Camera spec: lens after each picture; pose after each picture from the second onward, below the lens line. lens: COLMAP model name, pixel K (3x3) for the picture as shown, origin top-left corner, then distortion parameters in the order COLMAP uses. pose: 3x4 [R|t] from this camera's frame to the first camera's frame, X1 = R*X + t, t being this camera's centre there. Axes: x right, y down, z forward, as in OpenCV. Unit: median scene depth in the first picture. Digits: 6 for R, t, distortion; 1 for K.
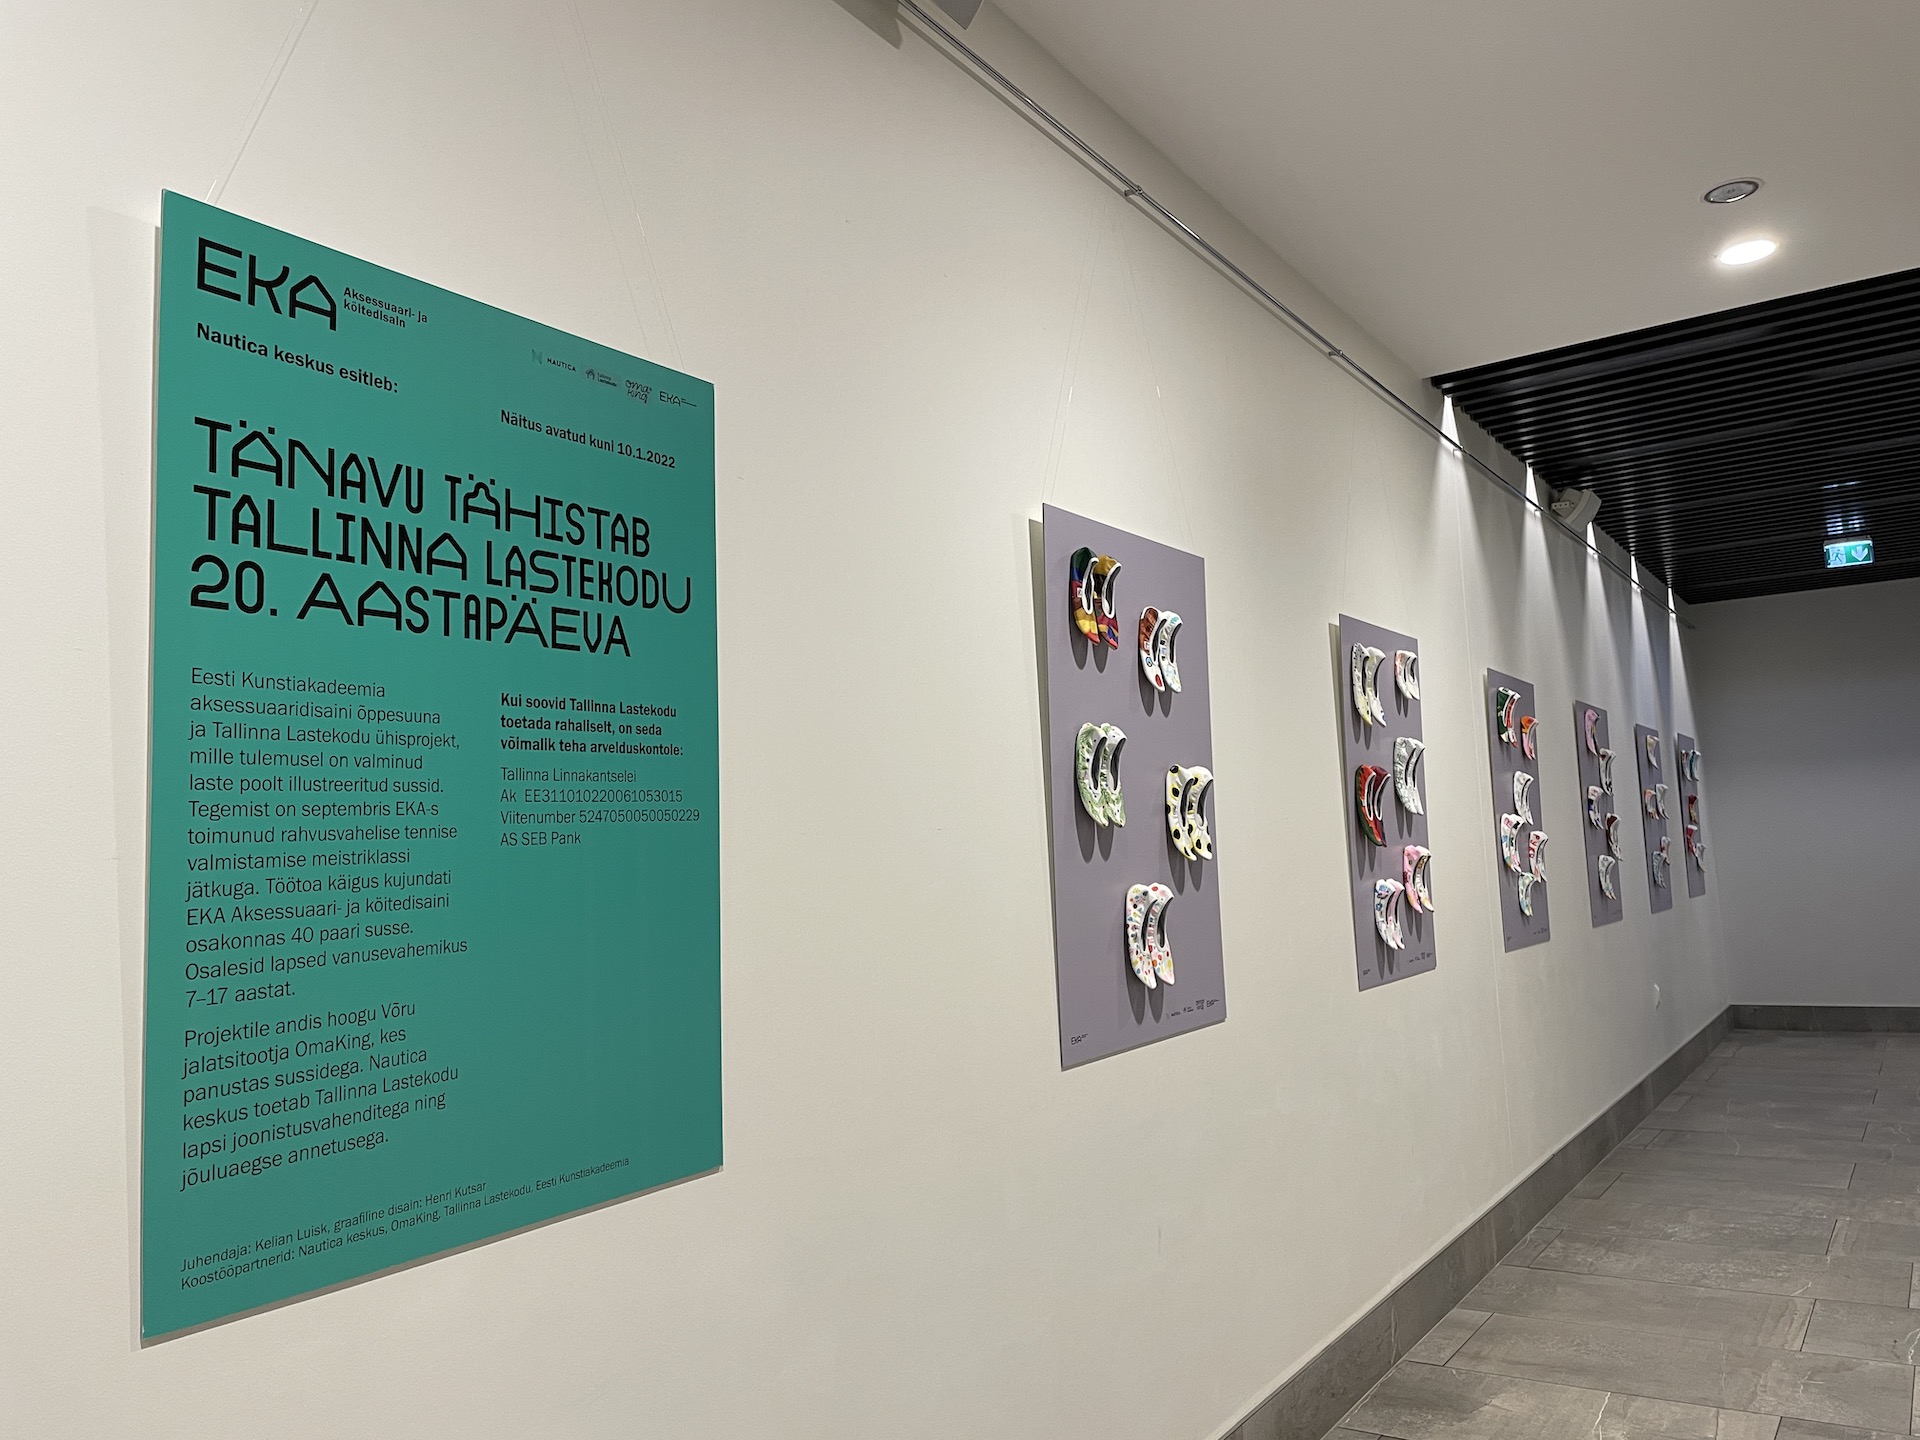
lens RADIAL K [[1454.6, 0, 977.0], [0, 1454.6, 708.8], [0, 0, 1]] dist [0.085700, -0.103487]
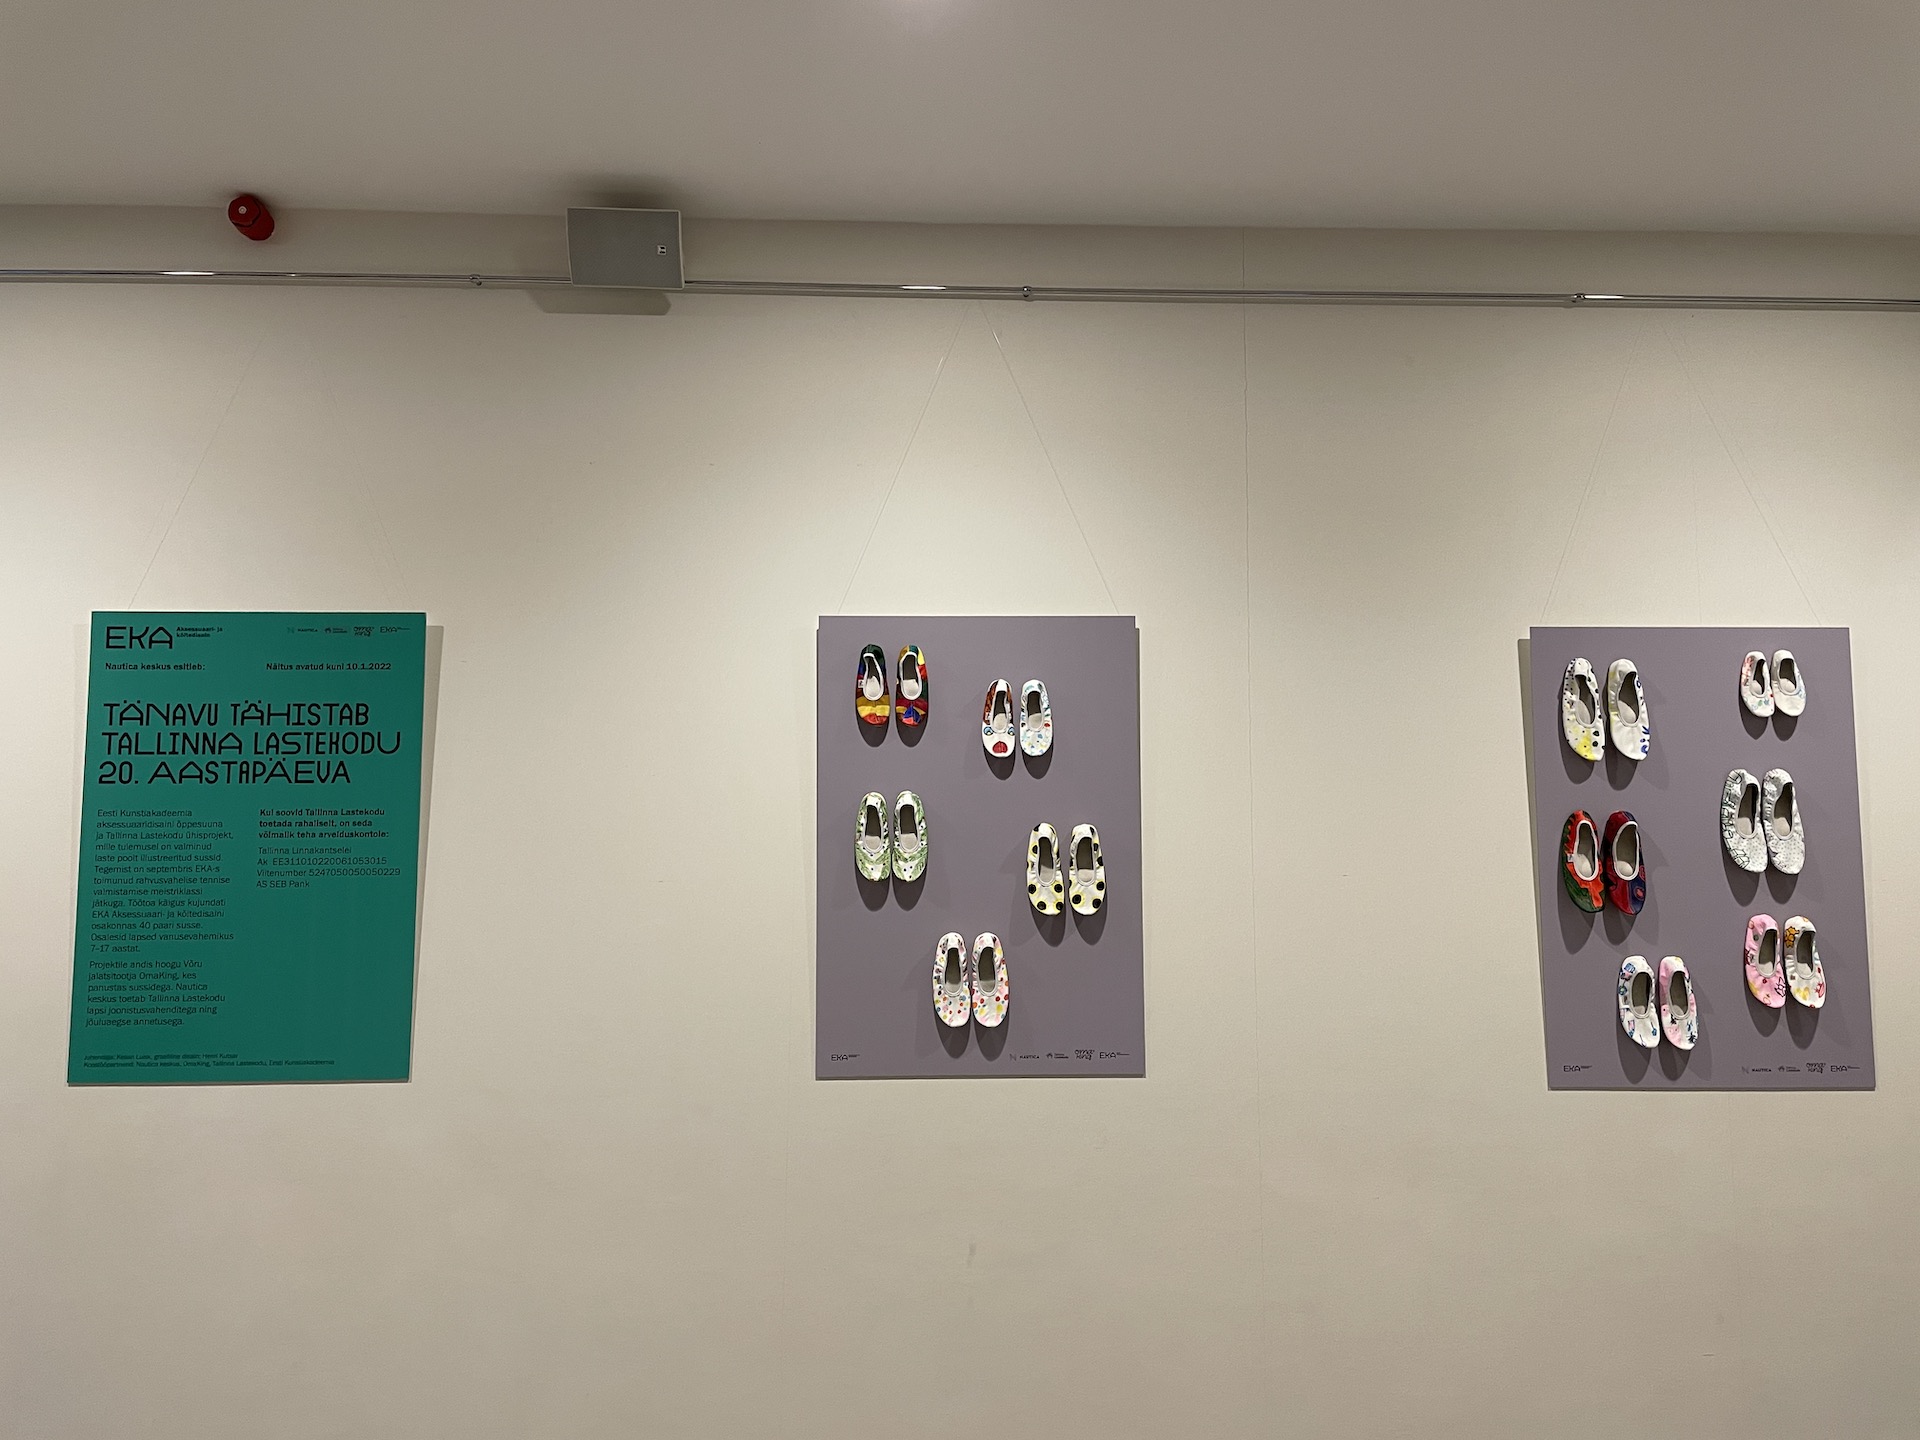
lens RADIAL K [[1454.6, 0, 942.9], [0, 1454.6, 704.1], [0, 0, 1]] dist [0.085700, -0.103487]
pose [[0.564895, -0.055142, -0.823318, 1.688416], [0.057802, 0.997958, -0.027179, -0.041355], [0.823136, -0.032236, 0.566929, 0.587481]]
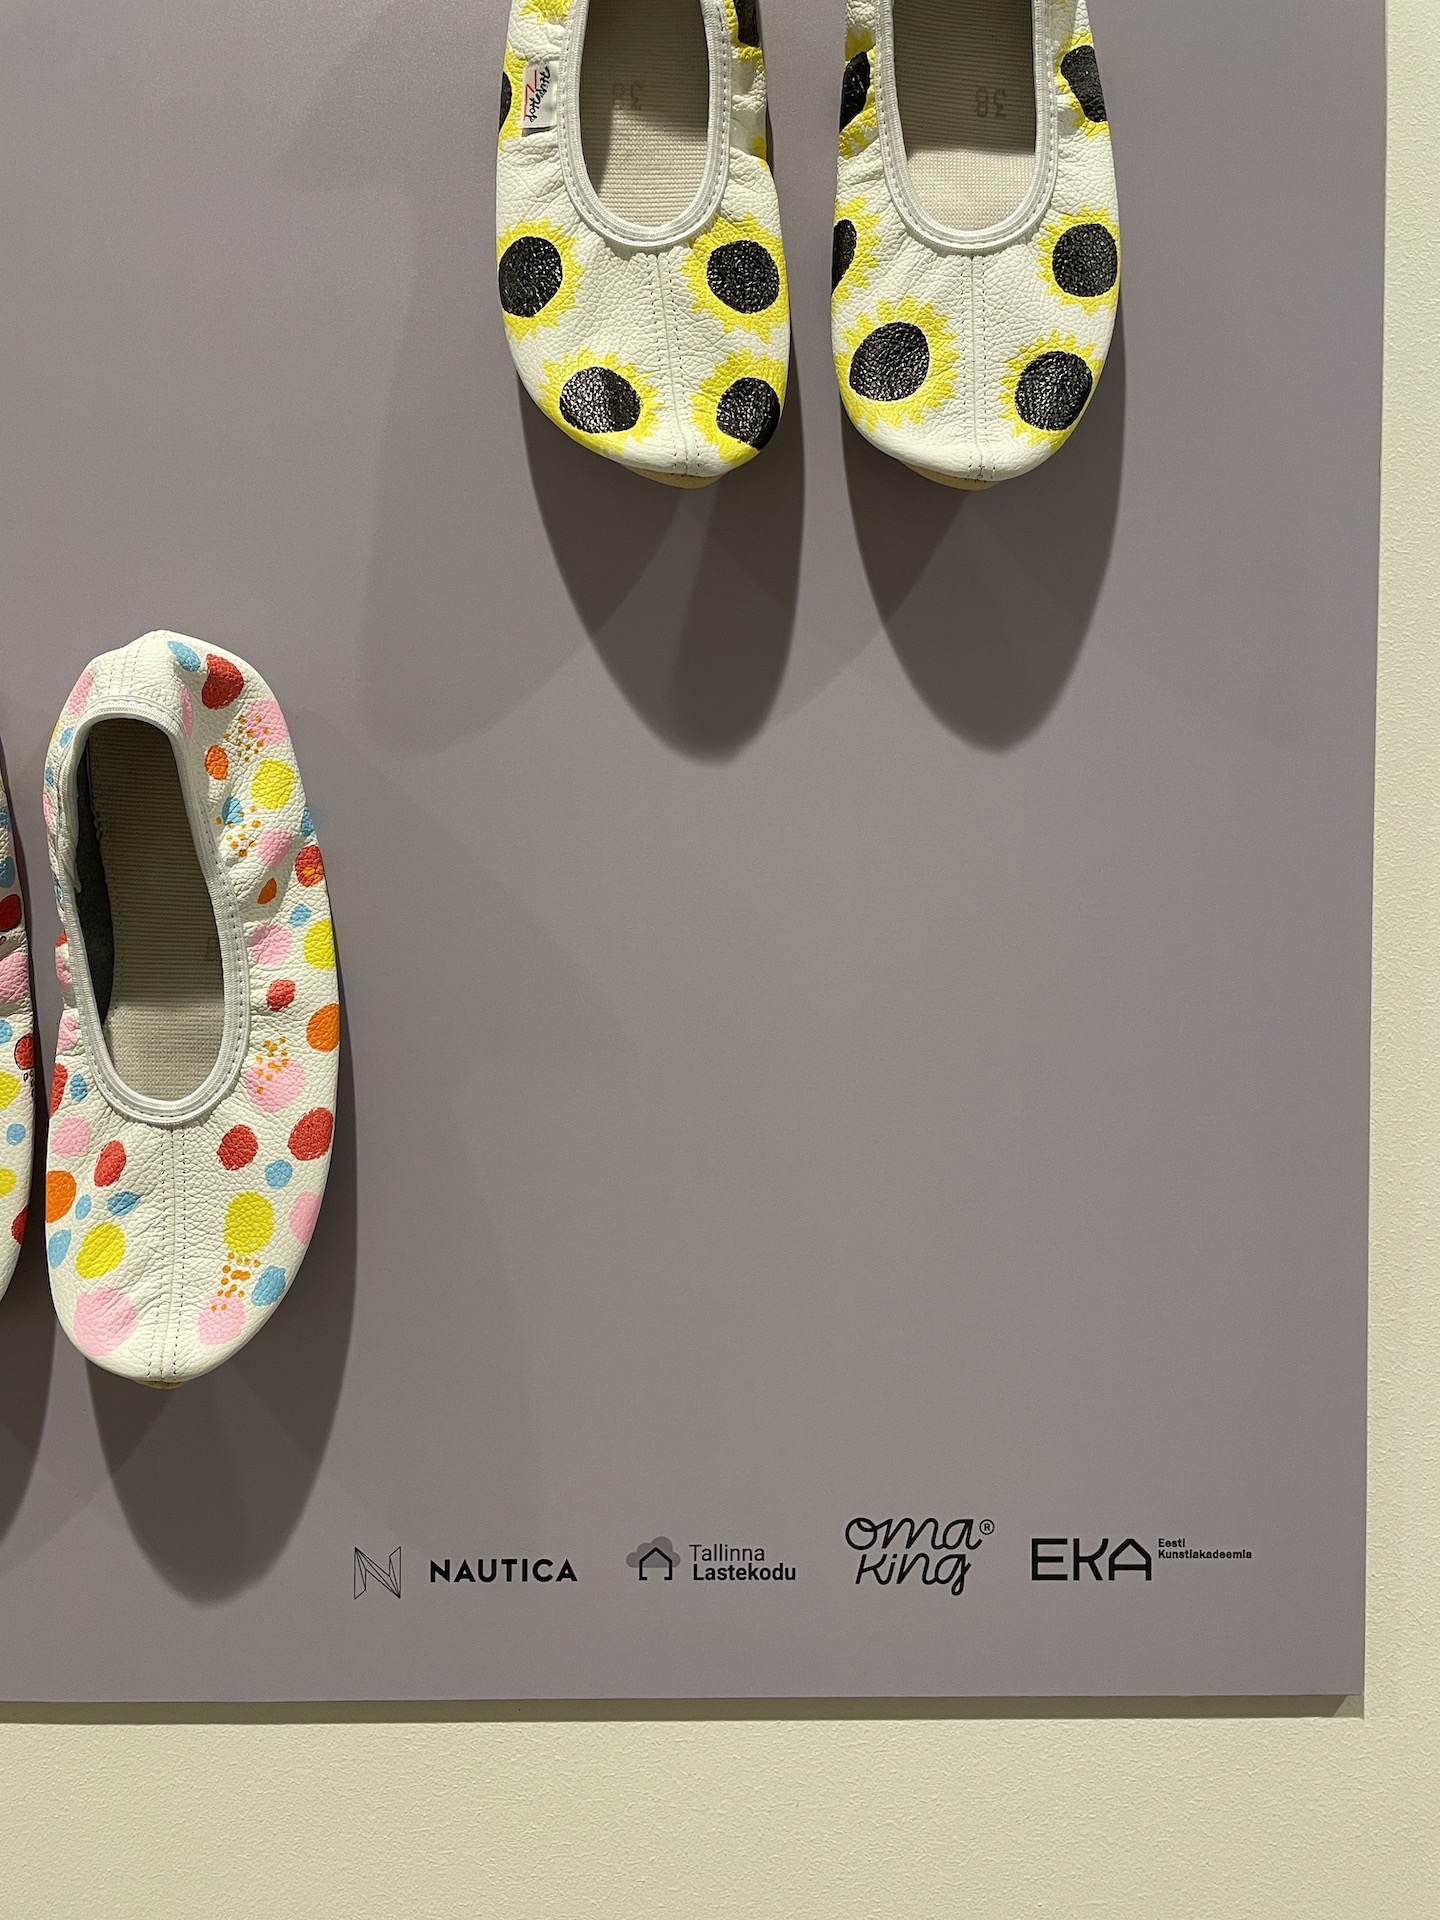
lens RADIAL K [[1454.6, 0, 714.4], [0, 1454.6, 960.2], [0, 0, 1]] dist [0.085700, -0.103487]
pose [[0.557777, 0.059502, -0.827855, 0.444005], [0.048105, 0.993433, 0.103814, 0.229158], [0.828596, -0.097729, 0.551251, 1.596575]]
